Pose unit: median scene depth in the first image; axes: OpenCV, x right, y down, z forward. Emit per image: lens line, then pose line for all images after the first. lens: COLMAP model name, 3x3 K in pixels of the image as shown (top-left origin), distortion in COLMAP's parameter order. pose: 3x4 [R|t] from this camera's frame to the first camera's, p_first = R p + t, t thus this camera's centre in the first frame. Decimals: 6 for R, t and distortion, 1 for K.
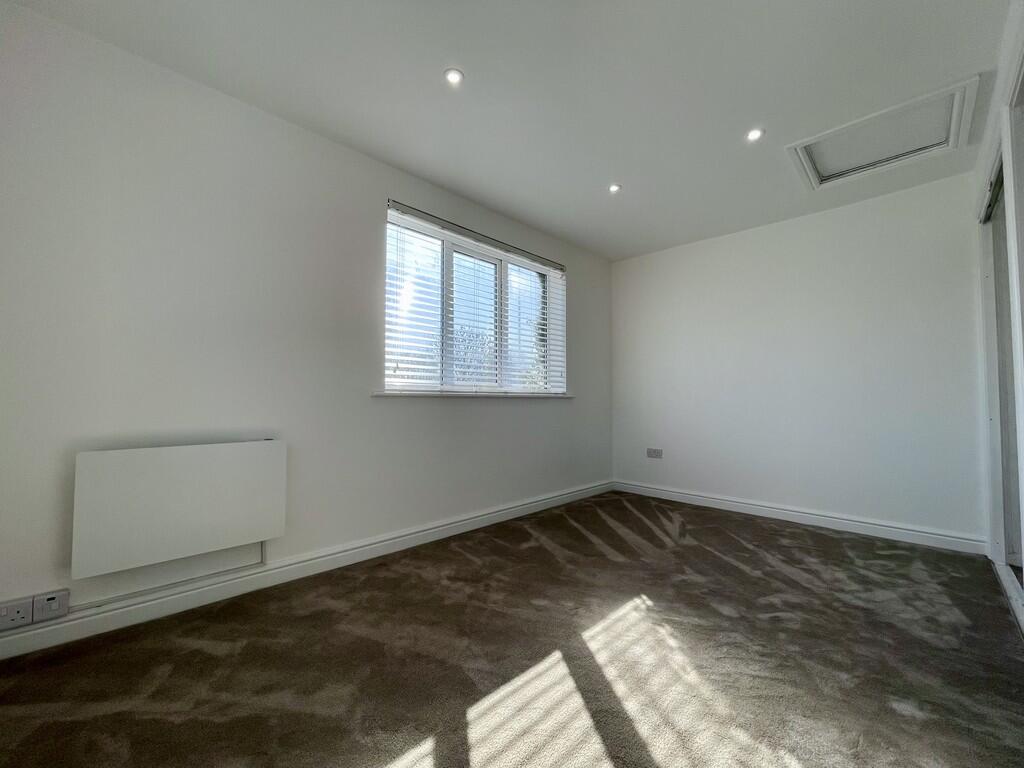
lens RADIAL K [[417.4, 0, 510.2], [0, 417.4, 381.6], [0, 0, 1]] dist [-0.000071, 0.000206]
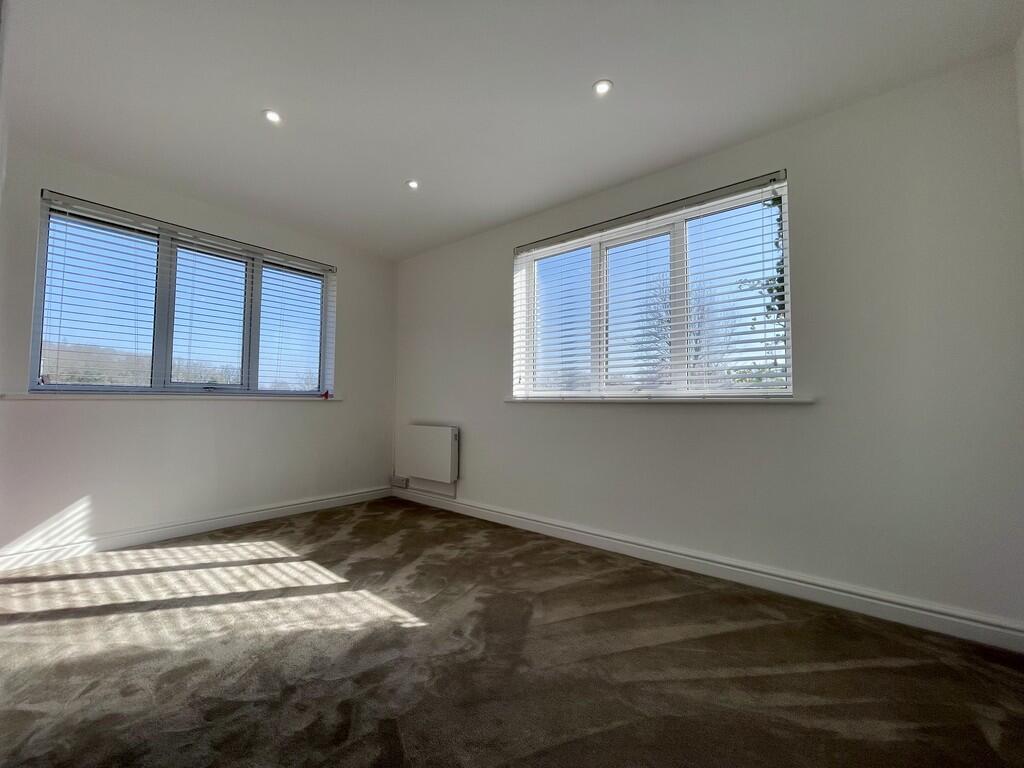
lens RADIAL K [[417.4, 0, 510.2], [0, 417.4, 381.6], [0, 0, 1]] dist [-0.000071, 0.000206]
pose [[0.092610, -0.058625, -0.993975, 1.285166], [0.031910, 0.997927, -0.055885, 0.056688], [0.995191, -0.026542, 0.094289, 1.146598]]
